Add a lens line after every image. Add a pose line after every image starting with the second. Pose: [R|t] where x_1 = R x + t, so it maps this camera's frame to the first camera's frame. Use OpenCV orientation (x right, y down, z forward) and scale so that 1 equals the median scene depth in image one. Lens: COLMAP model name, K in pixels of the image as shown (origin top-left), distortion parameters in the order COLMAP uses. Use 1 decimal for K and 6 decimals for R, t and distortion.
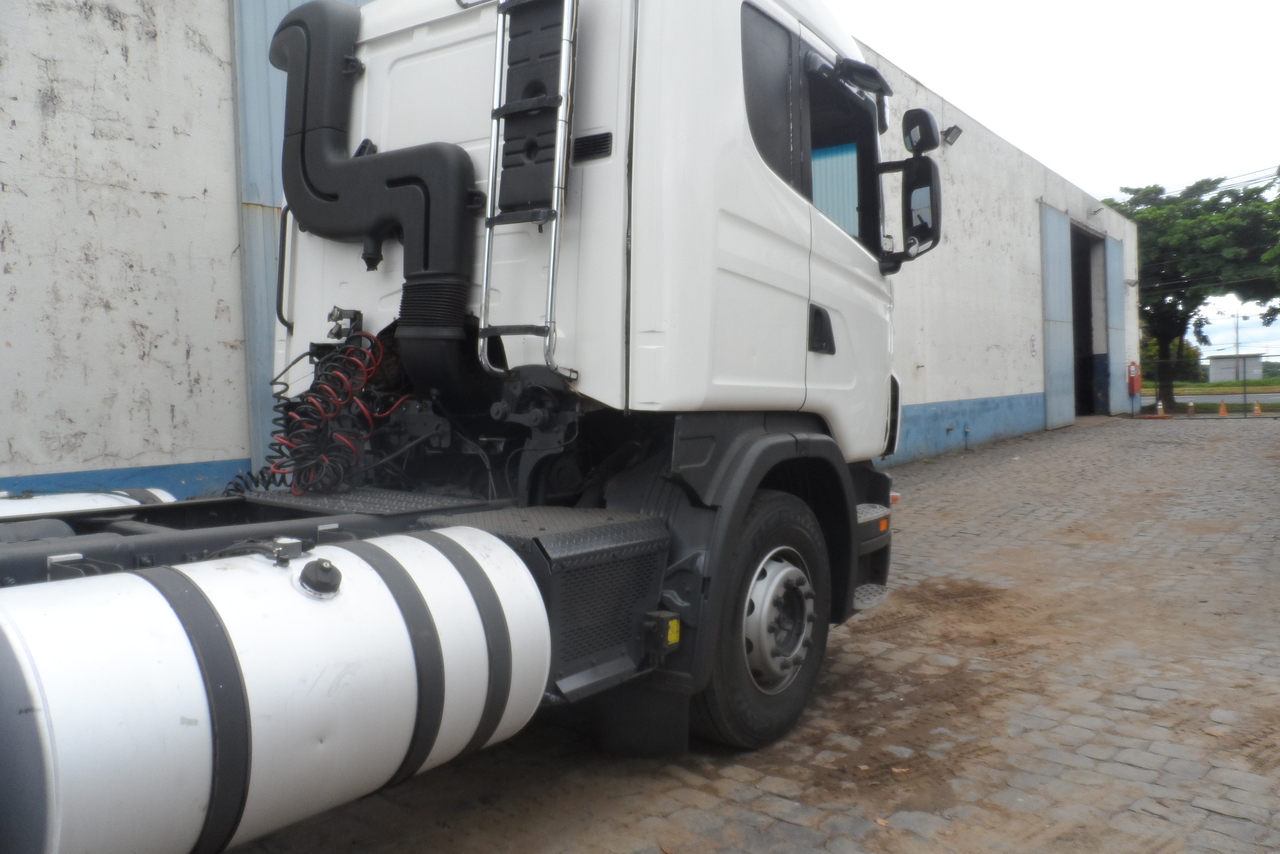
lens RADIAL K [[973.7, 0, 638.8], [0, 973.7, 427.7], [0, 0, 1]] dist [-0.023152, 0.014050]
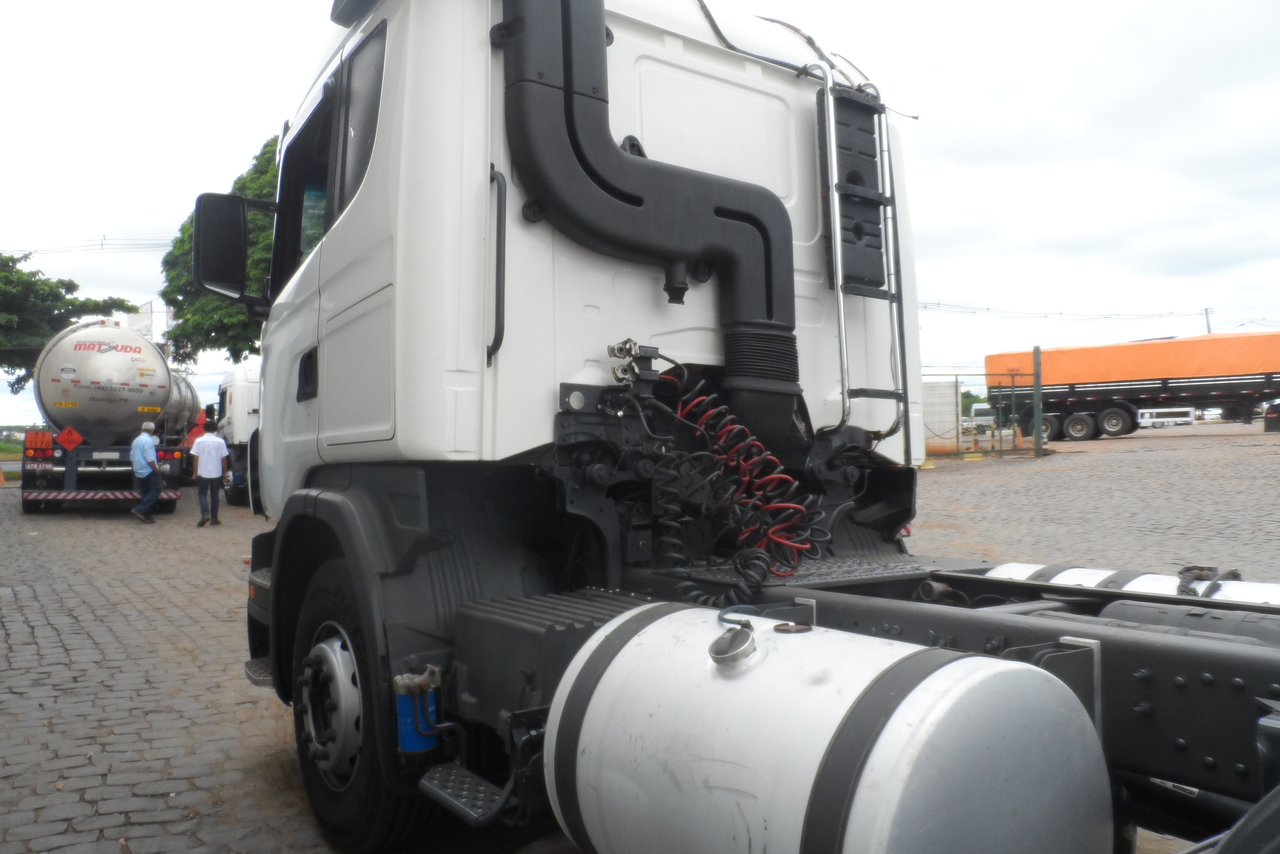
lens RADIAL K [[973.7, 0, 637.0], [0, 973.7, 431.3], [0, 0, 1]] dist [-0.023152, 0.014050]
pose [[0.308859, 0.021119, 0.950873, -0.820163], [0.042699, 0.998438, -0.036045, -0.019297], [-0.950149, 0.051734, 0.307474, 0.601451]]
